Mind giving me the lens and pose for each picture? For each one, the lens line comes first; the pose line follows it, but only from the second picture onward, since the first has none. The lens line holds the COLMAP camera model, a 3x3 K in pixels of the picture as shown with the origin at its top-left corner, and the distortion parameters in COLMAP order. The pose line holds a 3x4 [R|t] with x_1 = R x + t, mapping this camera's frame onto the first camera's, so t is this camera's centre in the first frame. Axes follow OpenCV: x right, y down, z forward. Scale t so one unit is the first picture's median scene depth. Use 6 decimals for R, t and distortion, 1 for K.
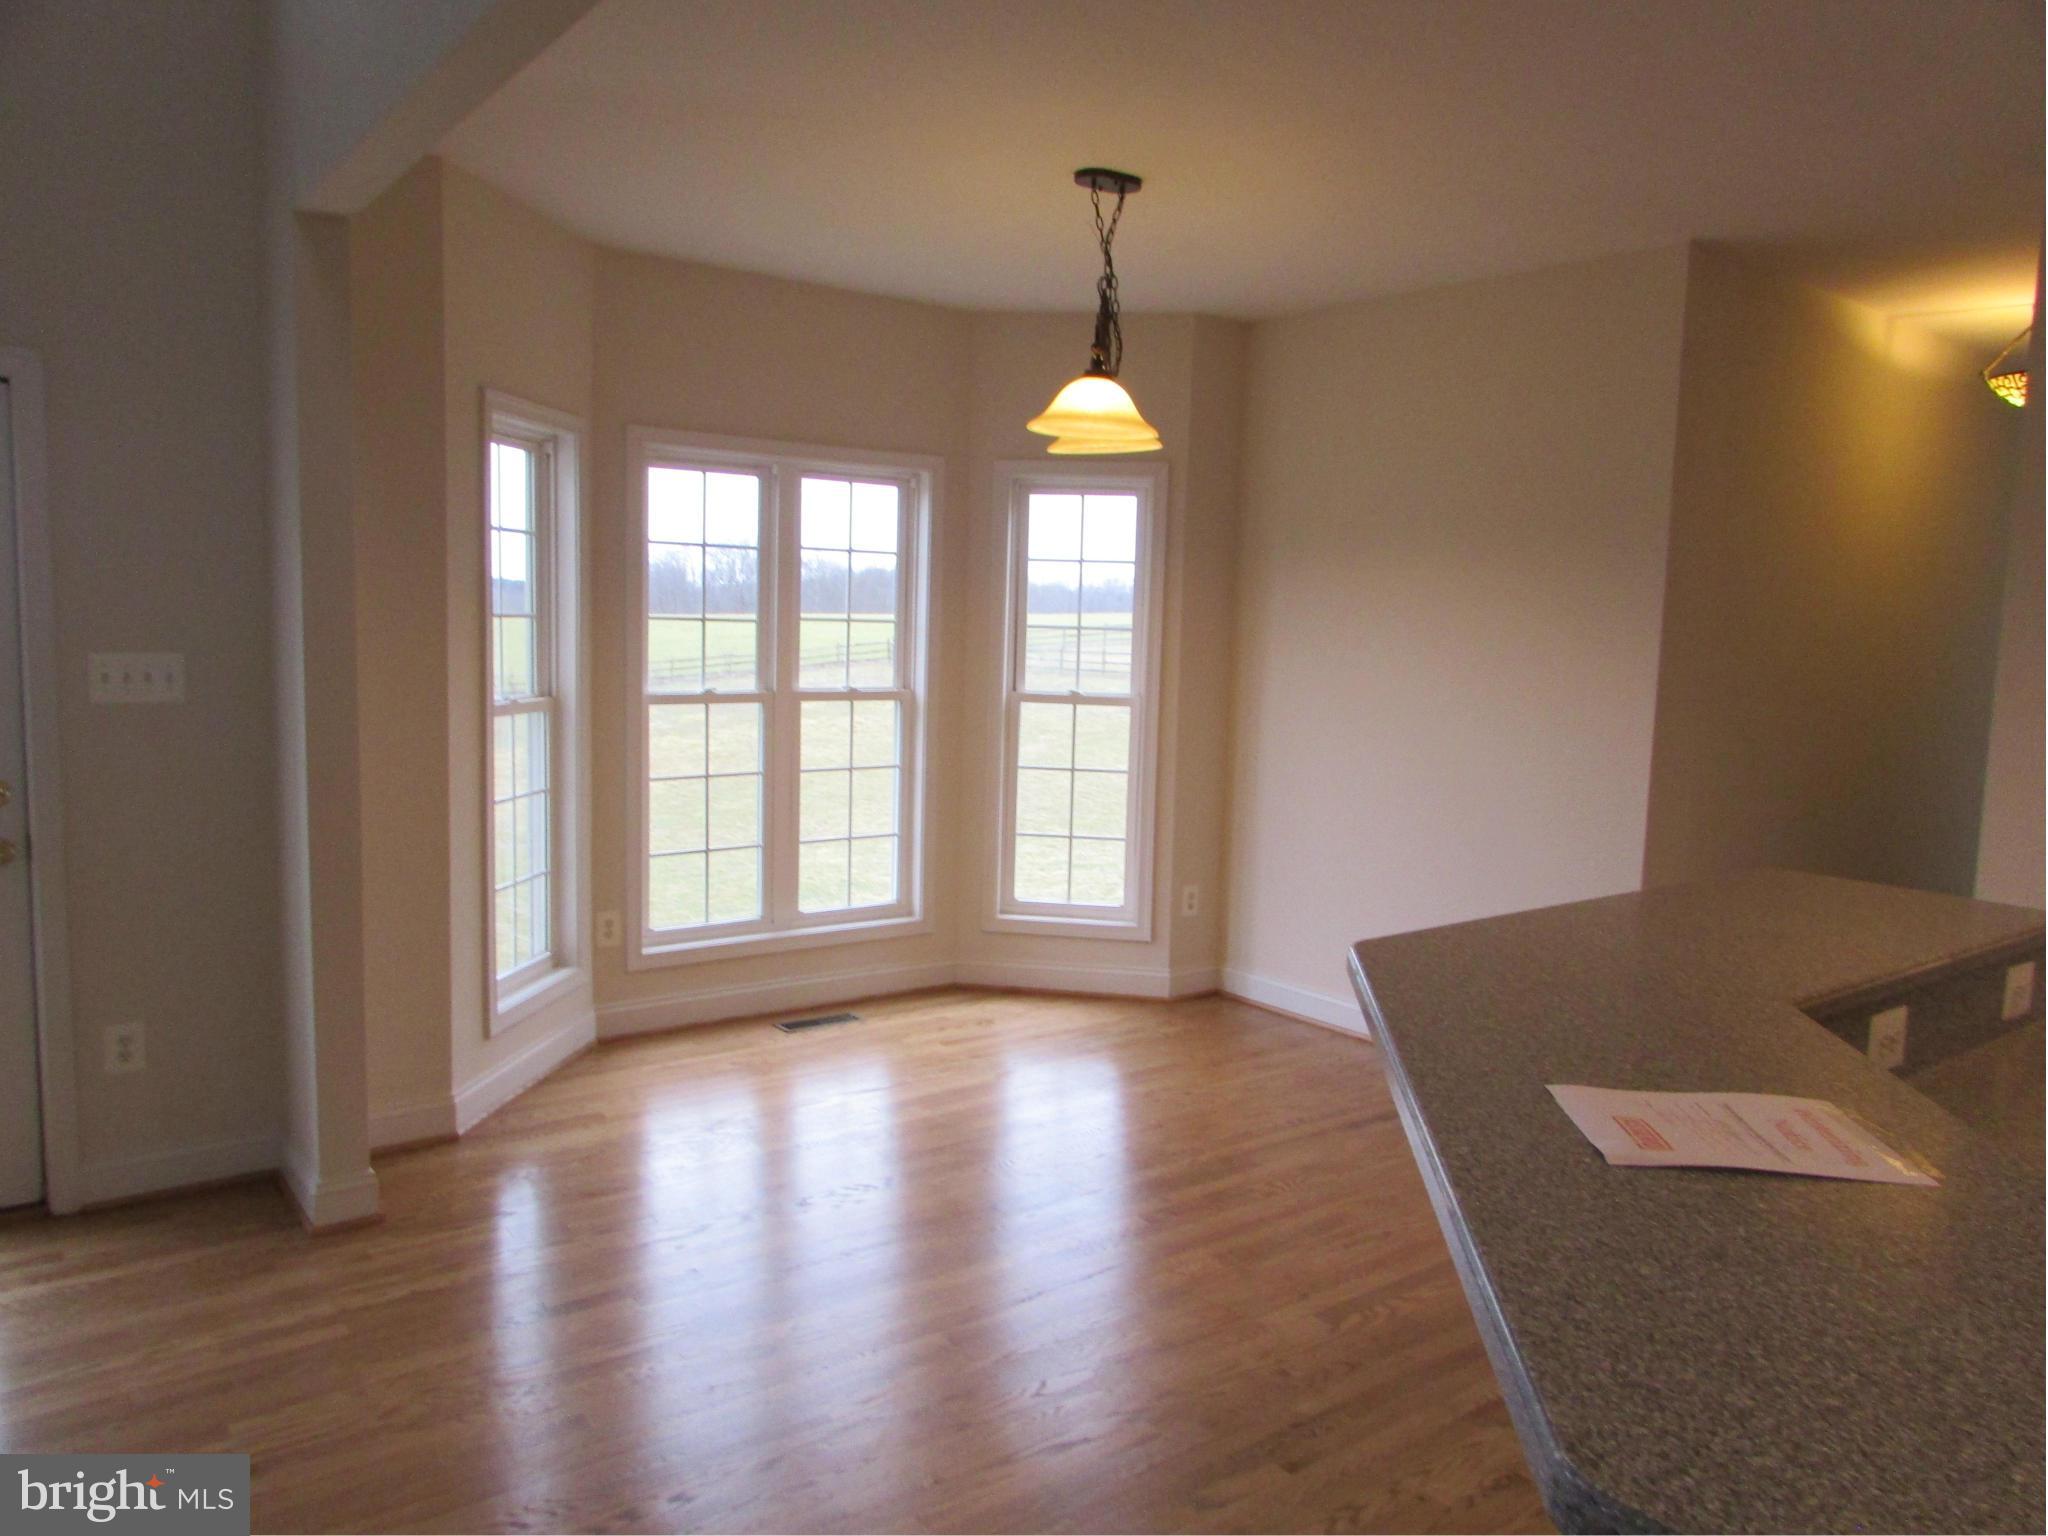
lens RADIAL K [[1446.7, 0, 1024.0], [0, 1446.7, 768.0], [0, 0, 1]] dist [-0.002051, -0.000763]
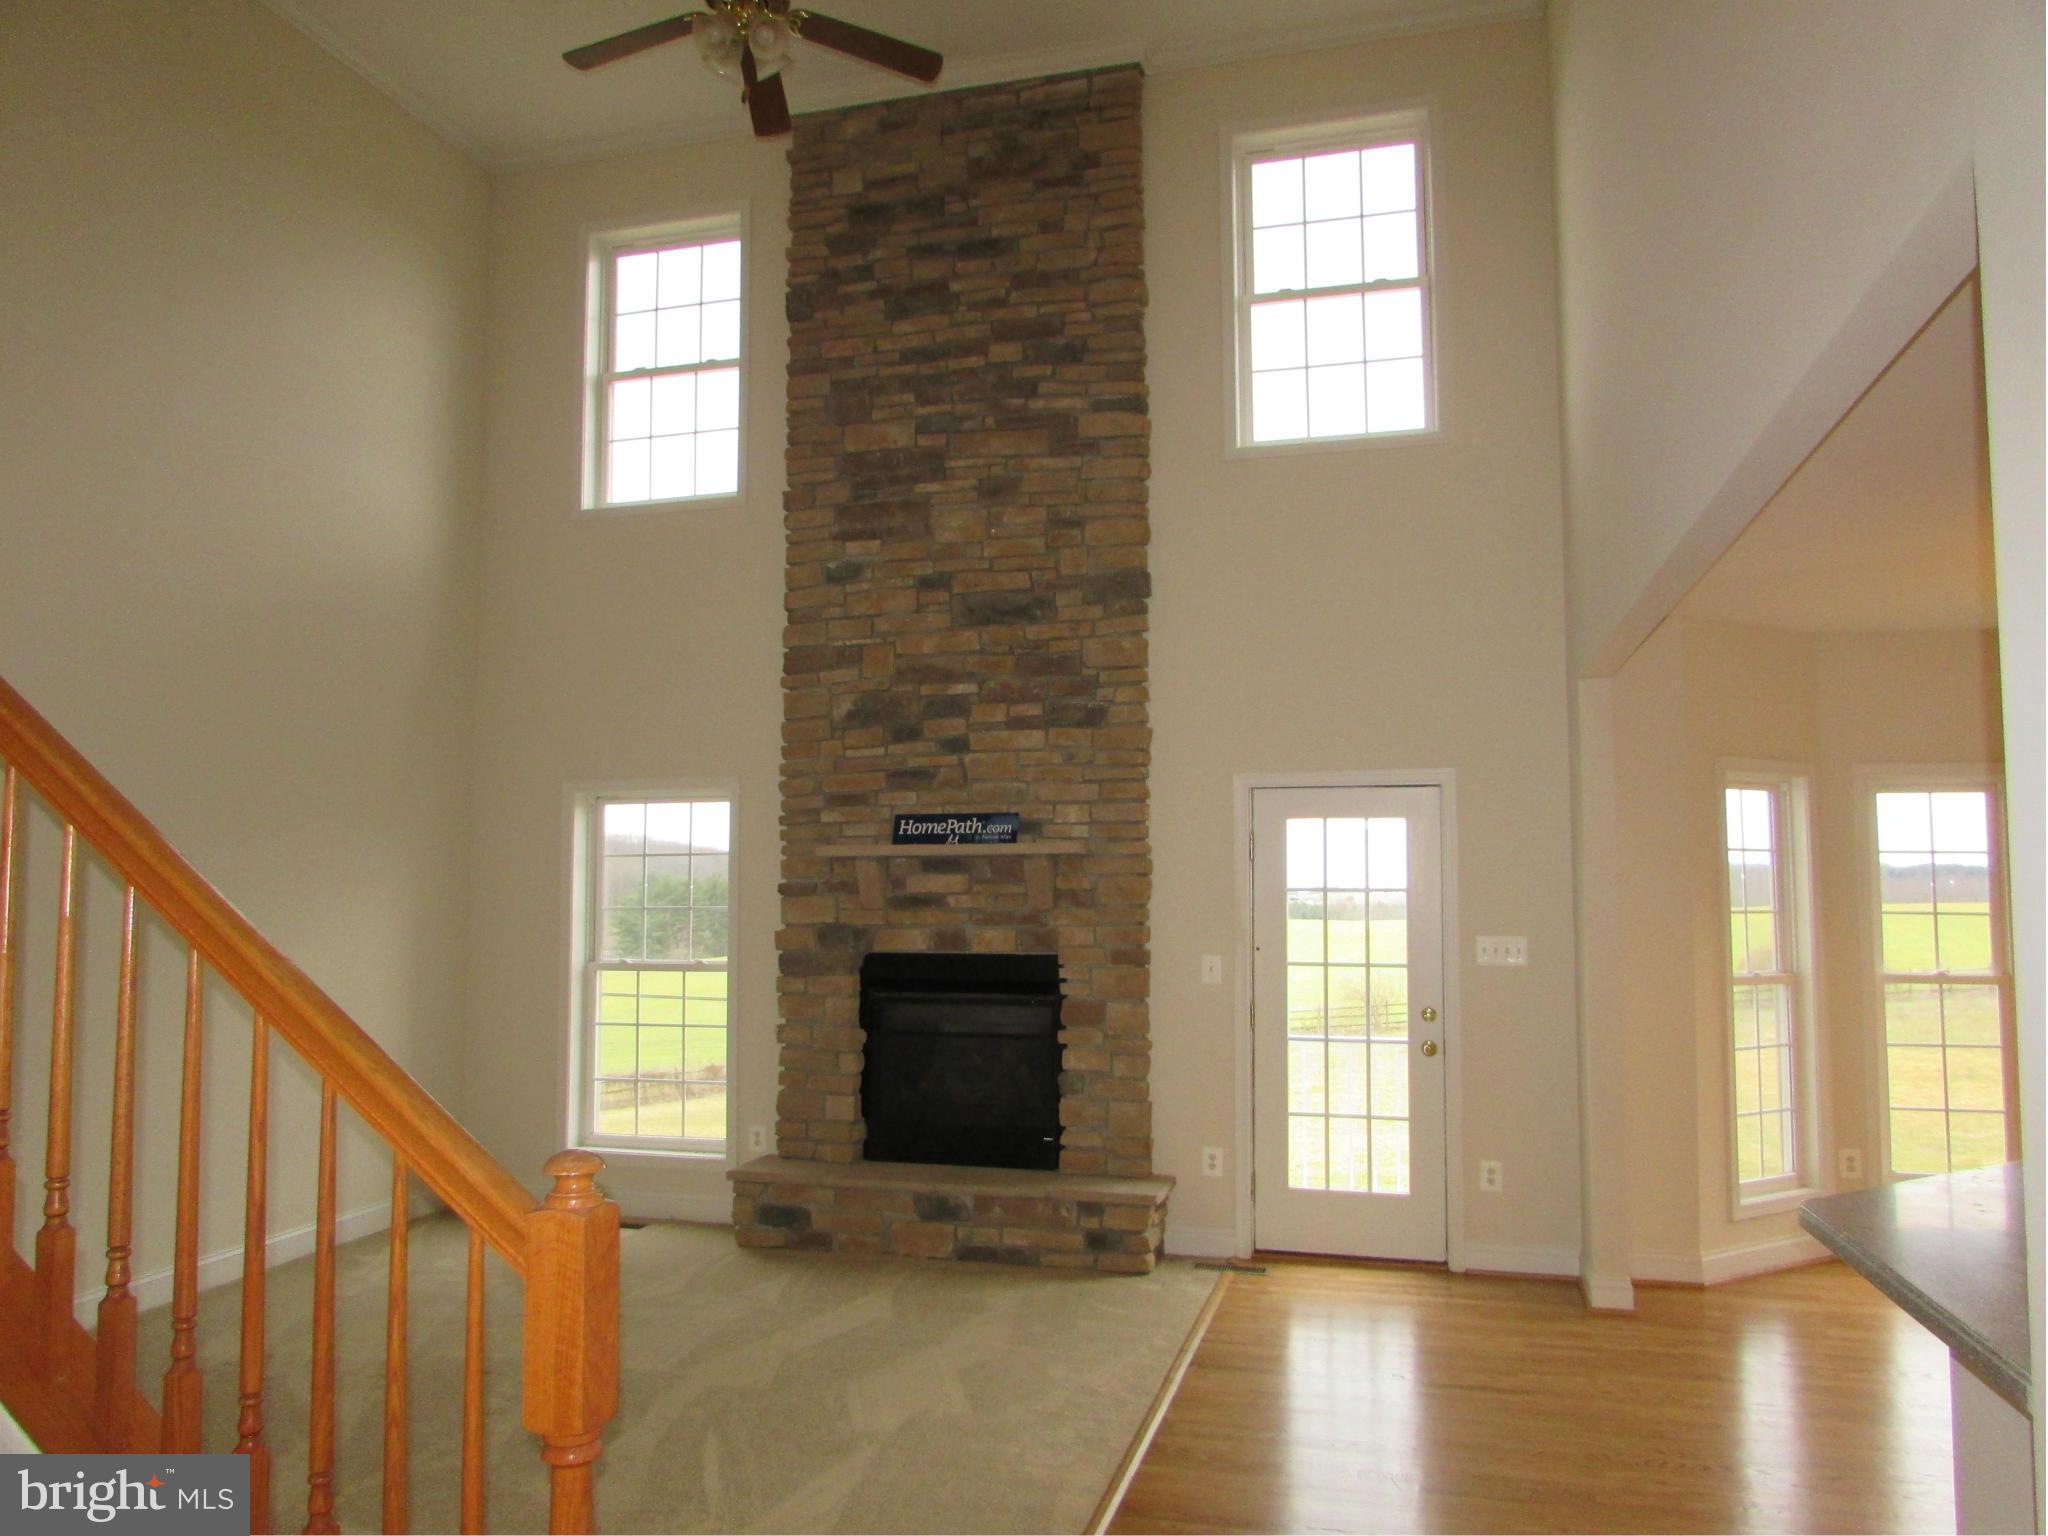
lens RADIAL K [[1395.8, 0, 1020.2], [0, 1395.8, 793.9], [0, 0, 1]] dist [-0.006721, -0.001256]
pose [[0.597013, -0.078919, -0.798341, 0.323522], [-0.075037, 0.985293, -0.153513, 0.043810], [0.798715, 0.151554, 0.582311, -0.377181]]
